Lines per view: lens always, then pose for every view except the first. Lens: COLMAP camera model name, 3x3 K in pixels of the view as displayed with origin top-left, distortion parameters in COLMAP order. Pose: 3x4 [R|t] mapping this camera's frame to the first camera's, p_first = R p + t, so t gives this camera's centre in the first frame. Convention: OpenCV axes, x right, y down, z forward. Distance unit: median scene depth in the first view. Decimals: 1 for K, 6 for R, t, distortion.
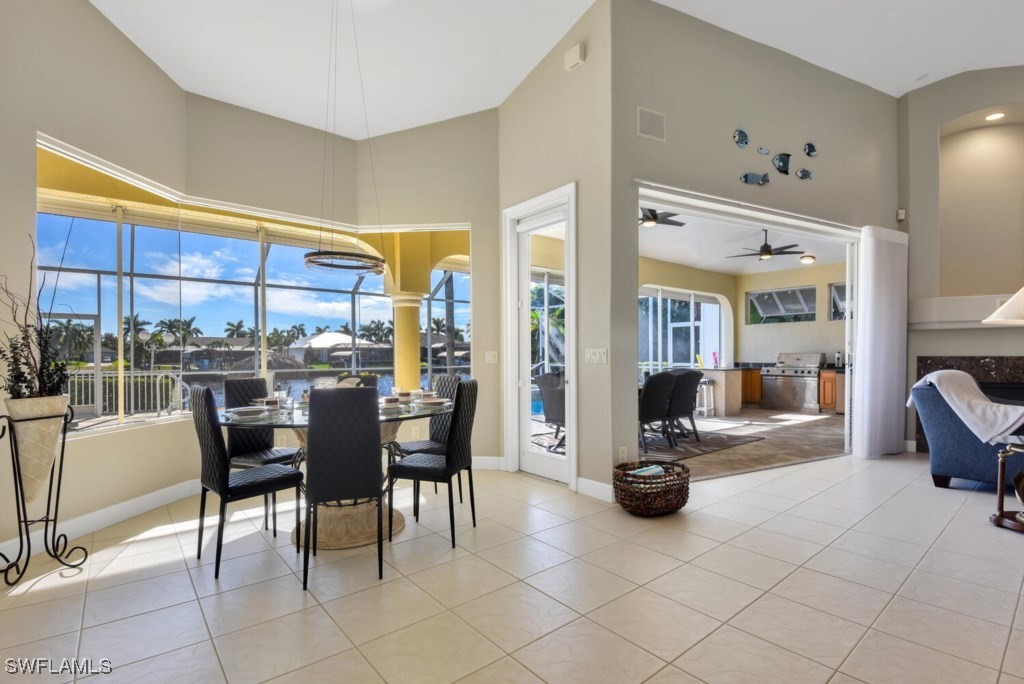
lens RADIAL K [[476.8, 0, 512.5], [0, 476.8, 357.3], [0, 0, 1]] dist [0.000872, -0.000496]
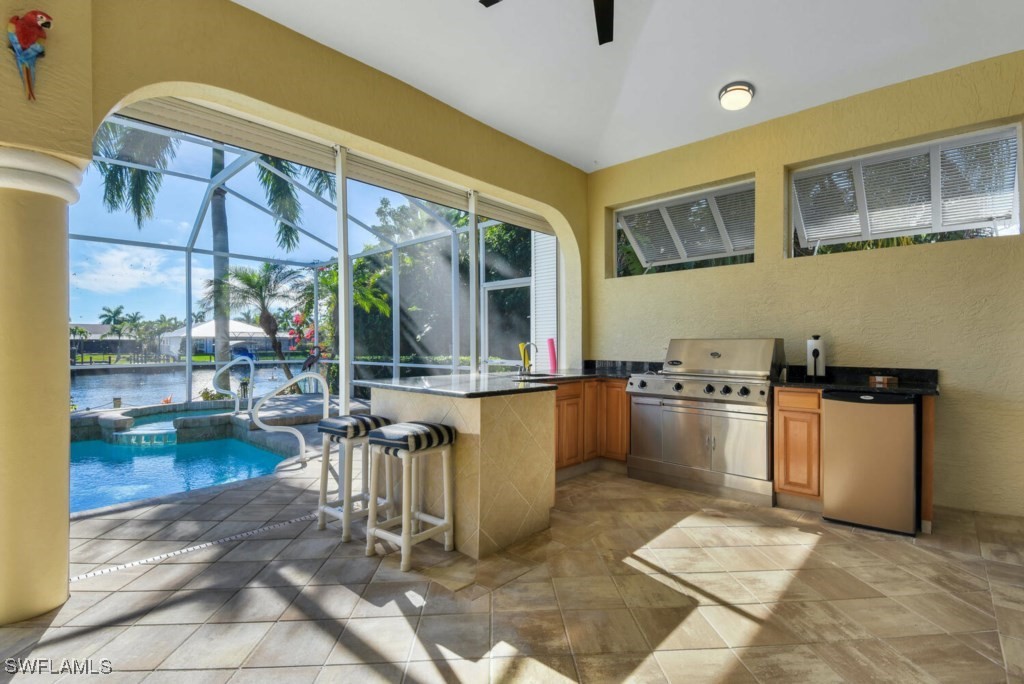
lens RADIAL K [[466.2, 0, 507.0], [0, 466.2, 346.1], [0, 0, 1]] dist [0.015277, -0.023310]
pose [[0.991183, 0.001736, 0.132491, 0.390827], [-0.001280, 0.999993, -0.003529, -0.001085], [-0.132496, 0.003328, 0.991178, 0.663275]]
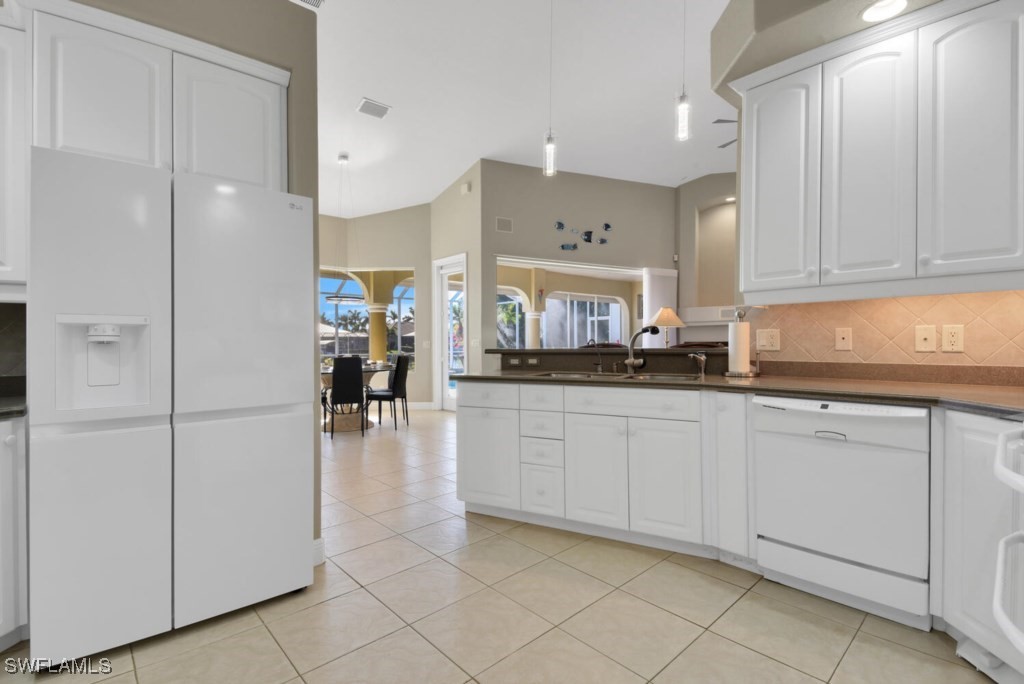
lens RADIAL K [[466.5, 0, 518.3], [0, 466.5, 327.0], [0, 0, 1]] dist [-0.000345, -0.000327]
pose [[0.997999, -0.005122, 0.063016, 0.083661], [0.007525, 0.999251, -0.037953, 0.001484], [-0.062774, 0.038351, 0.997291, -0.329180]]
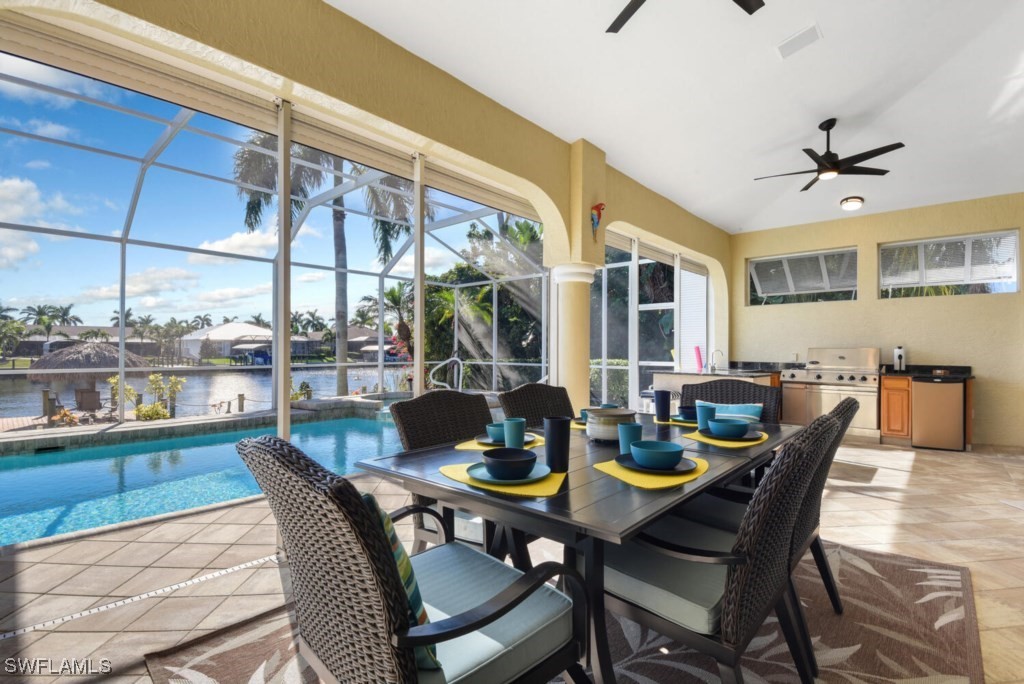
lens RADIAL K [[473.9, 0, 515.4], [0, 473.9, 347.2], [0, 0, 1]] dist [0.009093, -0.021689]
pose [[0.988978, 0.008243, 0.147836, 0.077279], [-0.006696, 0.999918, -0.010961, 0.000167], [-0.147914, 0.009851, 0.988951, 0.446220]]
